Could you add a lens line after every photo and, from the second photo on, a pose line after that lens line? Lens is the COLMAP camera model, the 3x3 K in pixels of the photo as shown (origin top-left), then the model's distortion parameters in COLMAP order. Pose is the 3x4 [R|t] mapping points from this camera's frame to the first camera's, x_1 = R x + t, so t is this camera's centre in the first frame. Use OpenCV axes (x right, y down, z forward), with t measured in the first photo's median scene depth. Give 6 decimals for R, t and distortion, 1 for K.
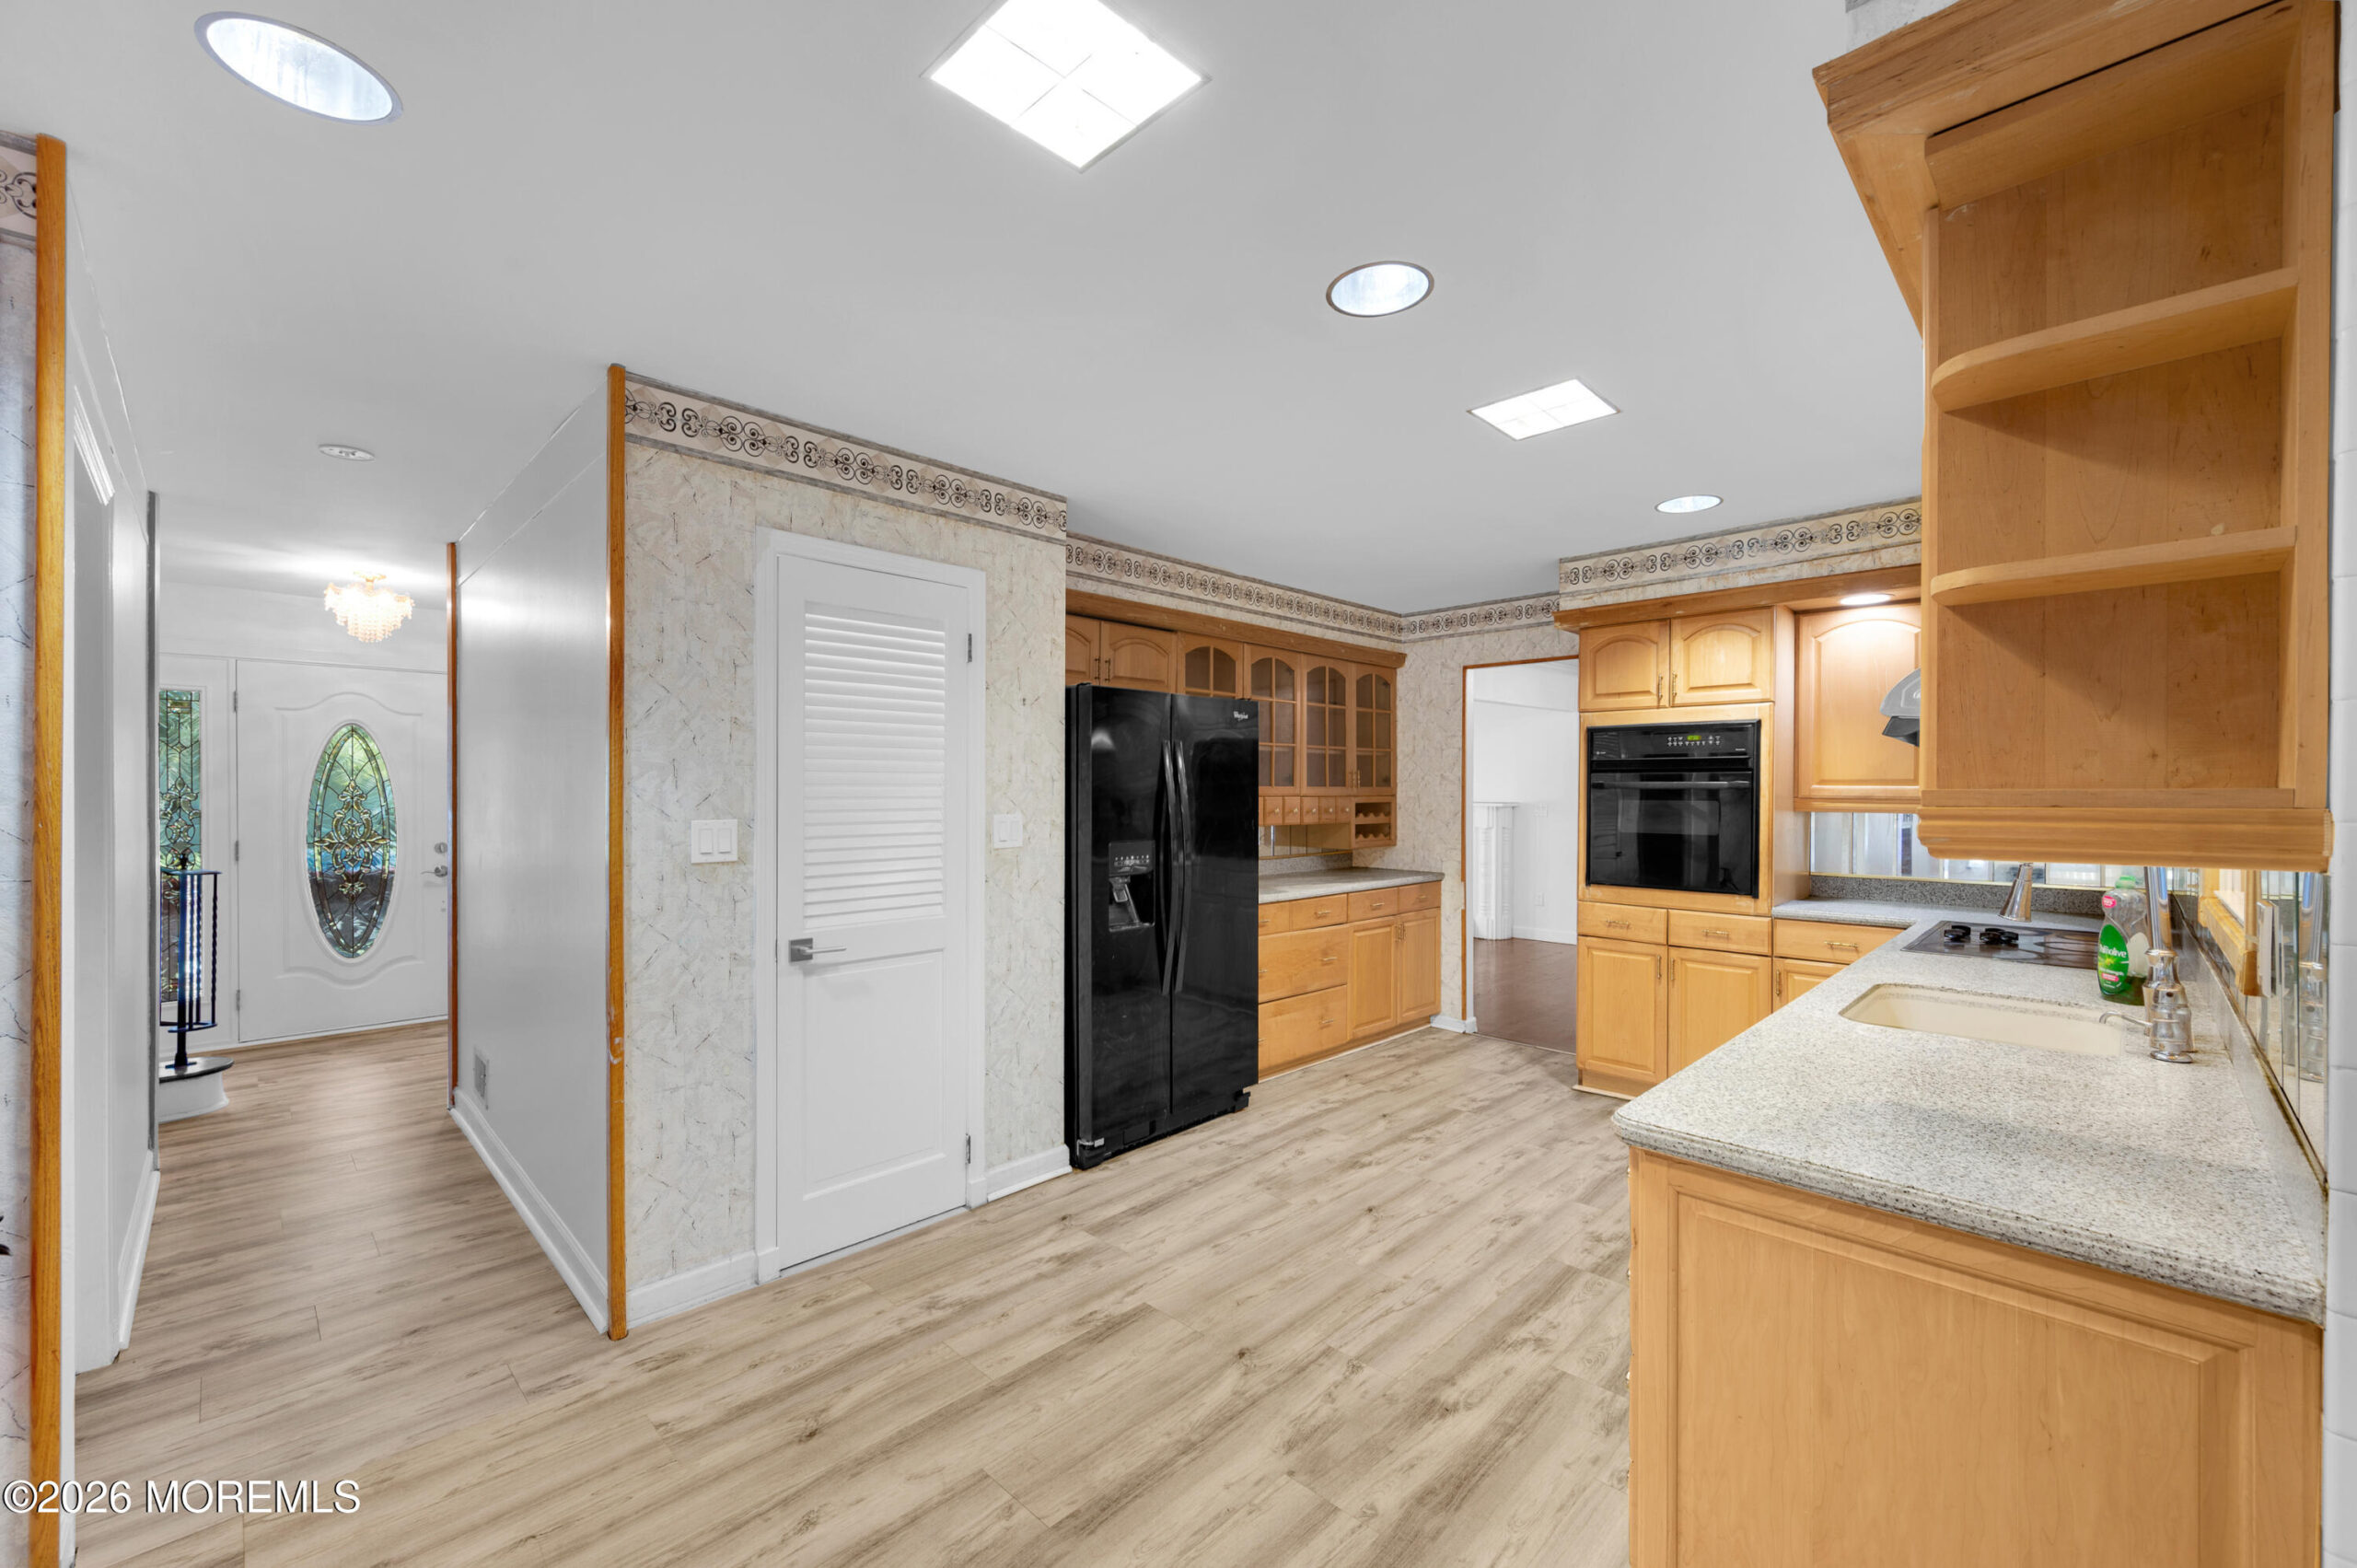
lens RADIAL K [[926.9, 0, 1162.1], [0, 926.9, 791.6], [0, 0, 1]] dist [-0.001107, 0.000071]
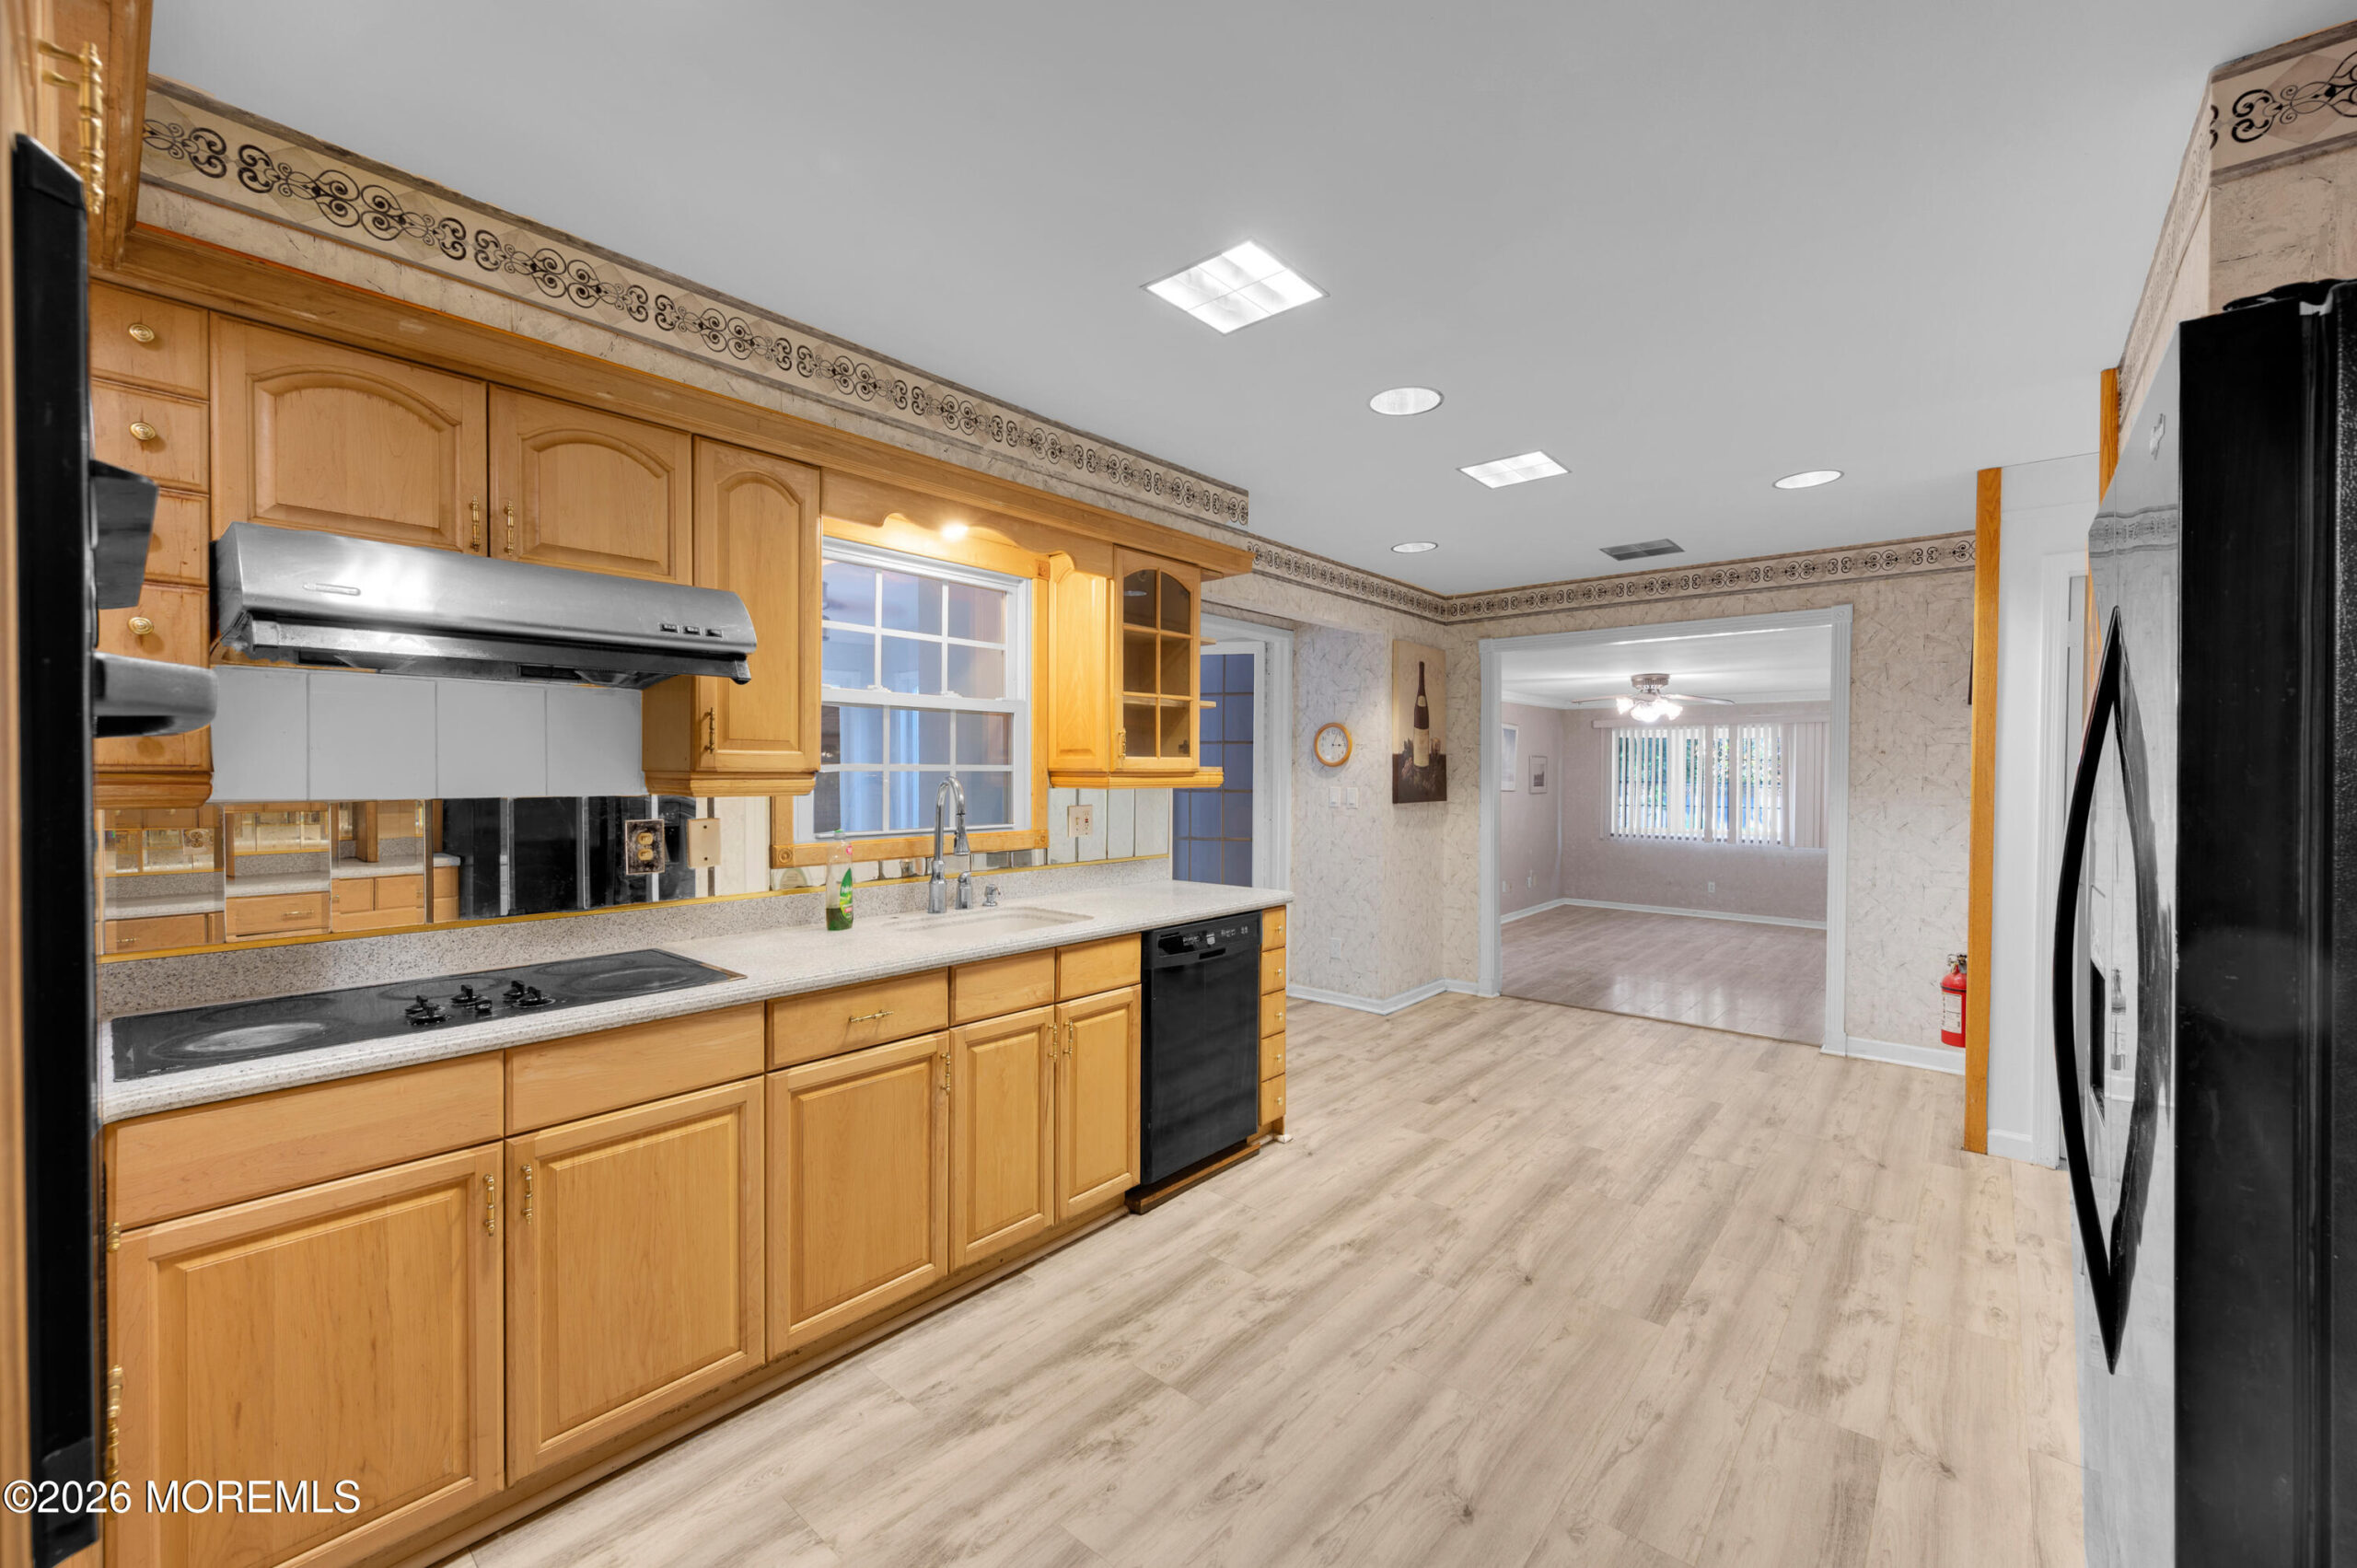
lens RADIAL K [[926.9, 0, 1178.6], [0, 926.9, 781.1], [0, 0, 1]] dist [-0.001107, 0.000071]
pose [[-0.995998, -0.003756, -0.089299, 0.587016], [-0.004668, 0.999939, 0.010015, -0.000163], [0.089256, 0.010392, -0.995955, 2.001022]]
